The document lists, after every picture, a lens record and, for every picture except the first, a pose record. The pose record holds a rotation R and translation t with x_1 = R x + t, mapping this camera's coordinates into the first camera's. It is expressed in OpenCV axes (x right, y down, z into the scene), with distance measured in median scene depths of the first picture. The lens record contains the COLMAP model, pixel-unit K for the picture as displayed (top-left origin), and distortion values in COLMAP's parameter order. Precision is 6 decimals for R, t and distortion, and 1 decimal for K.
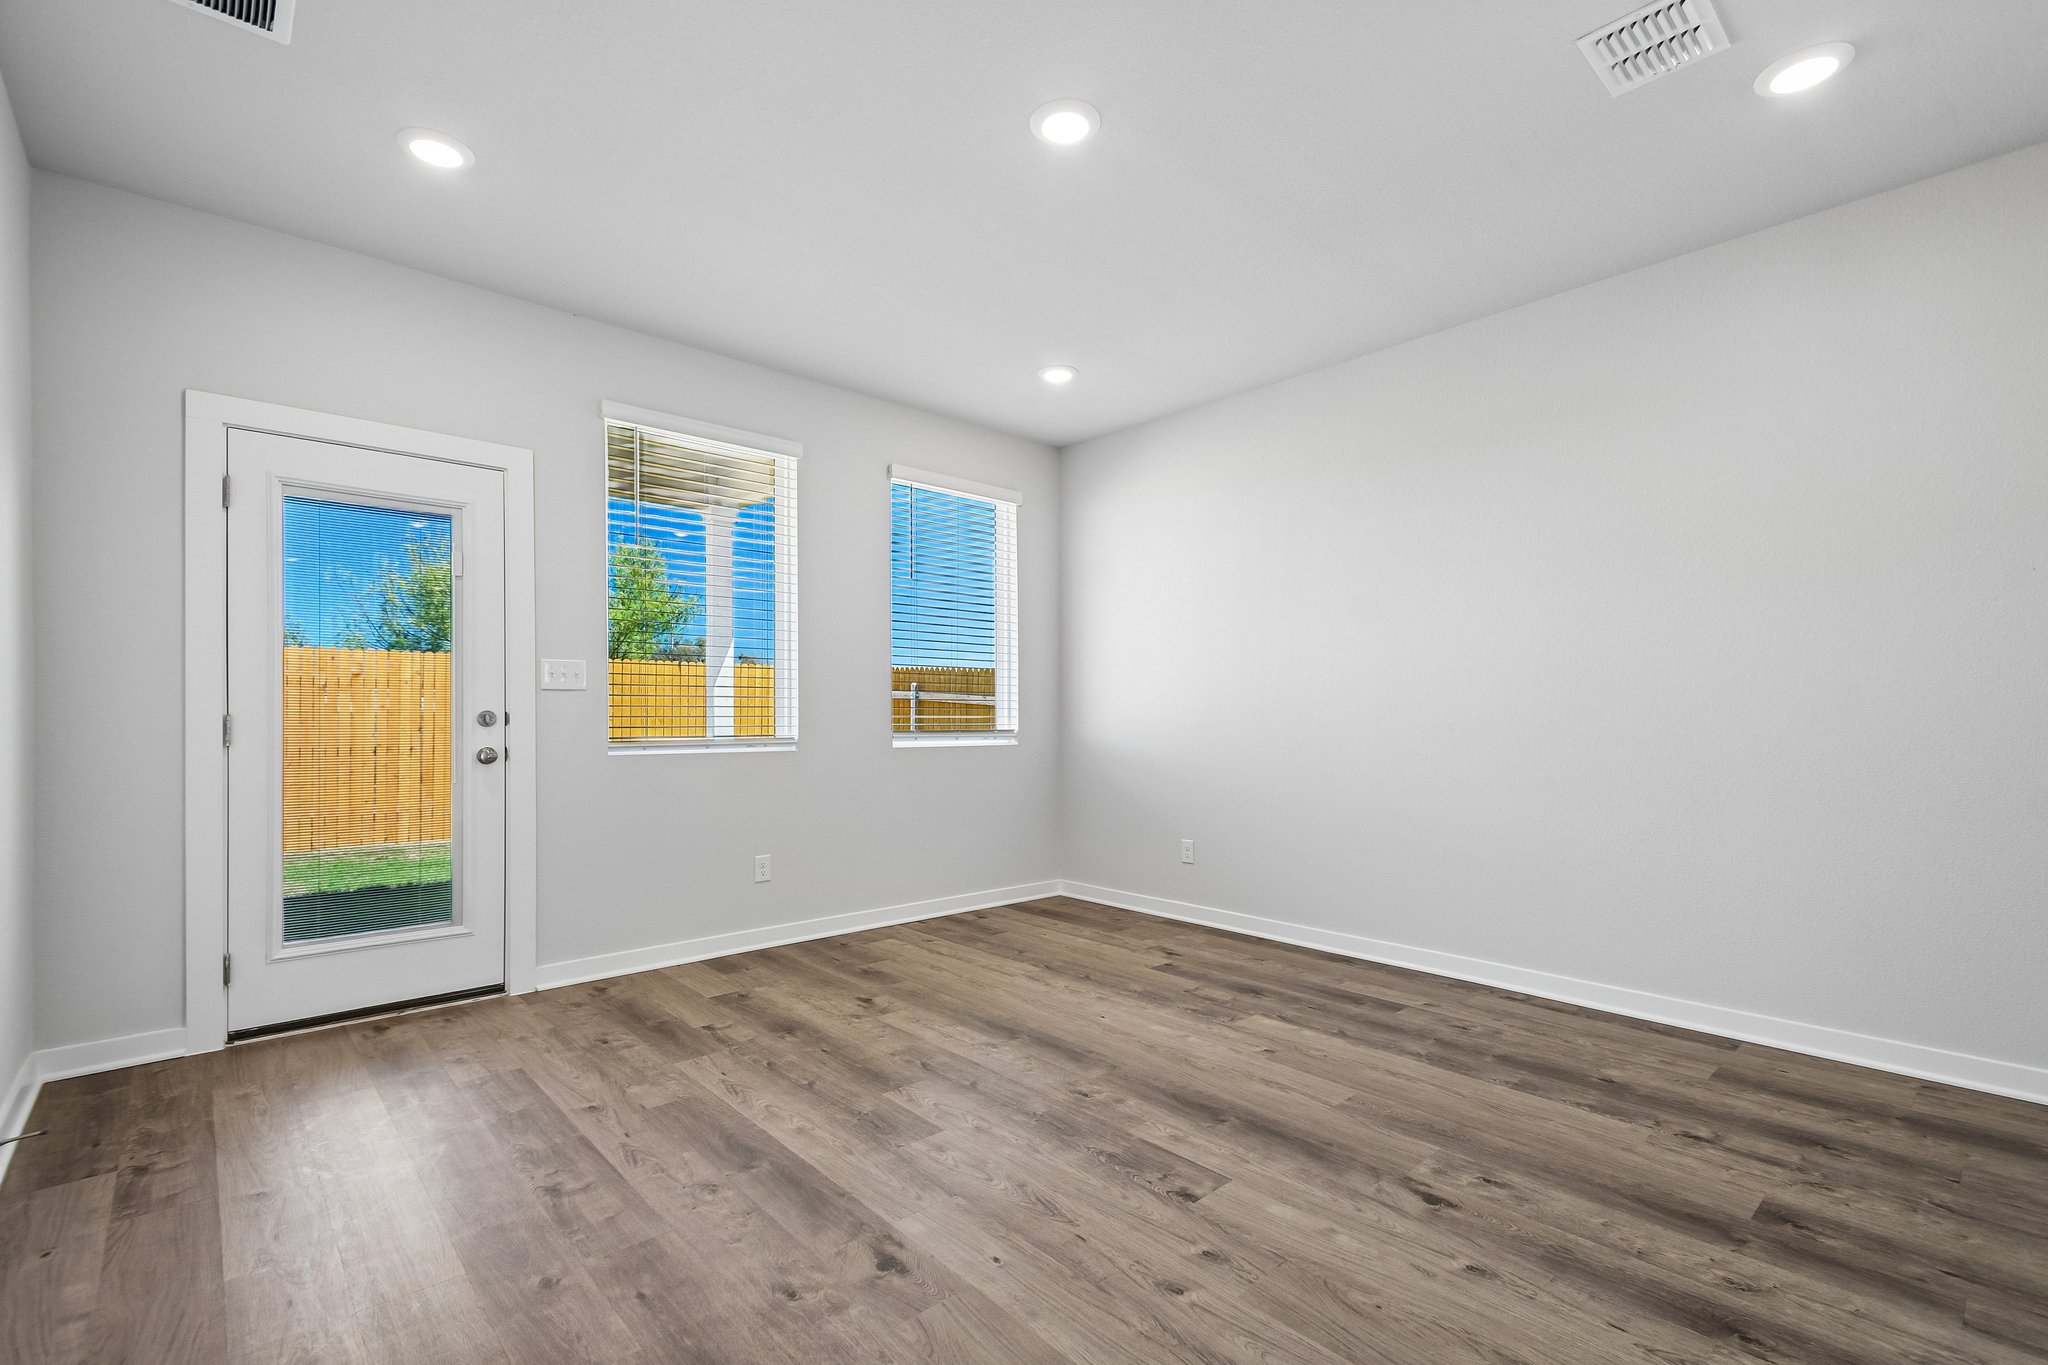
lens RADIAL K [[905.4, 0, 1010.3], [0, 905.4, 704.4], [0, 0, 1]] dist [0.018534, -0.003592]
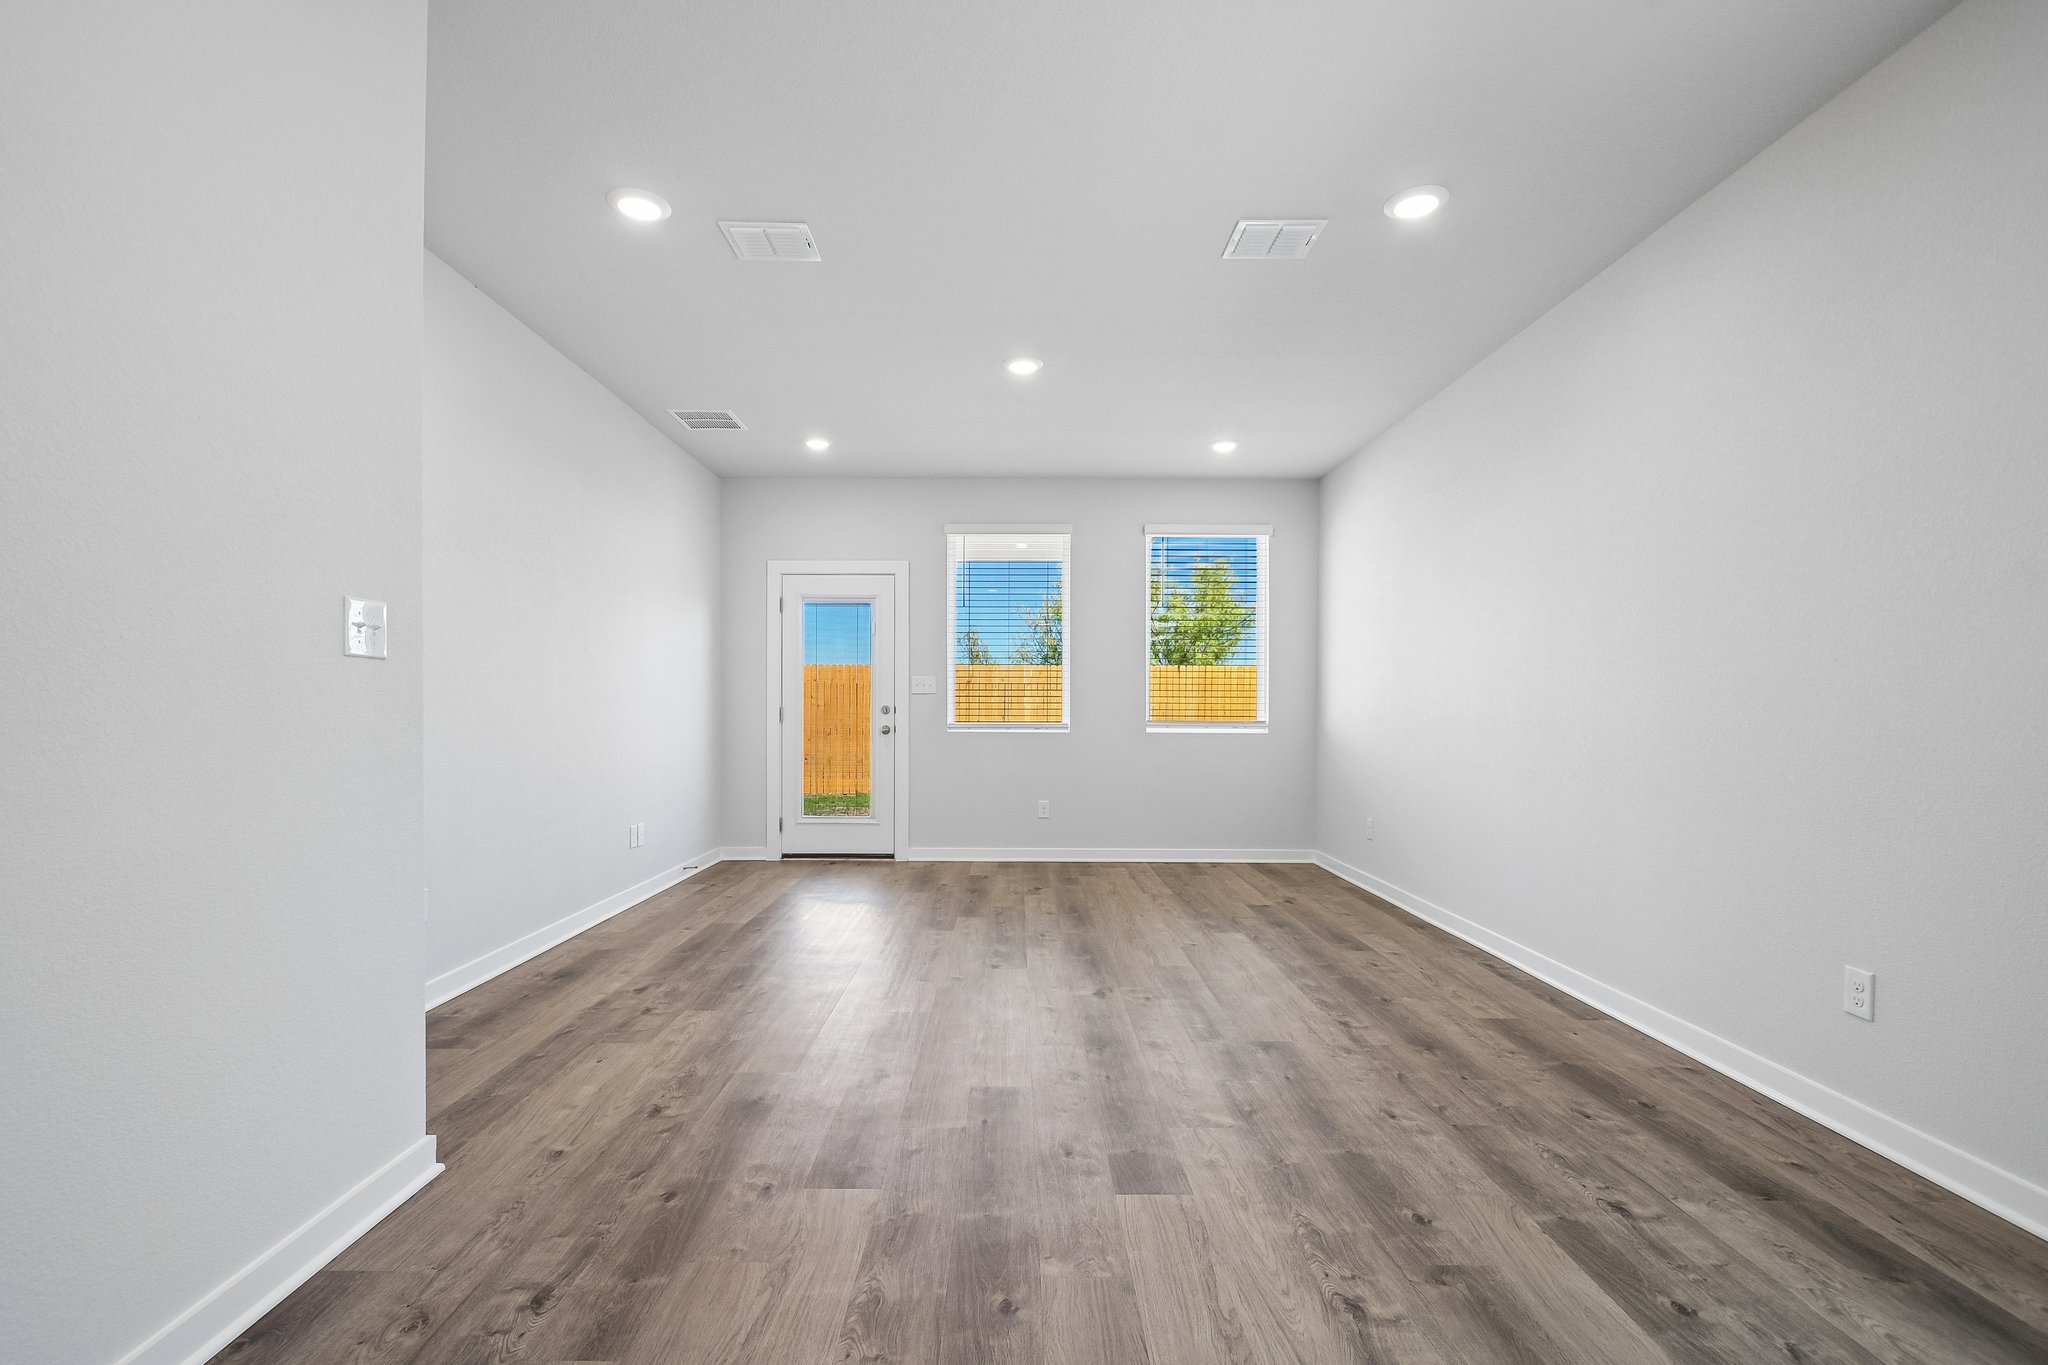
lens RADIAL K [[905.4, 0, 1011.8], [0, 905.4, 697.2], [0, 0, 1]] dist [0.018534, -0.003592]
pose [[0.746855, -0.007011, -0.664950, 0.902994], [0.005638, 0.999975, -0.004210, -0.001087], [0.664963, -0.000605, 0.746876, -0.222871]]
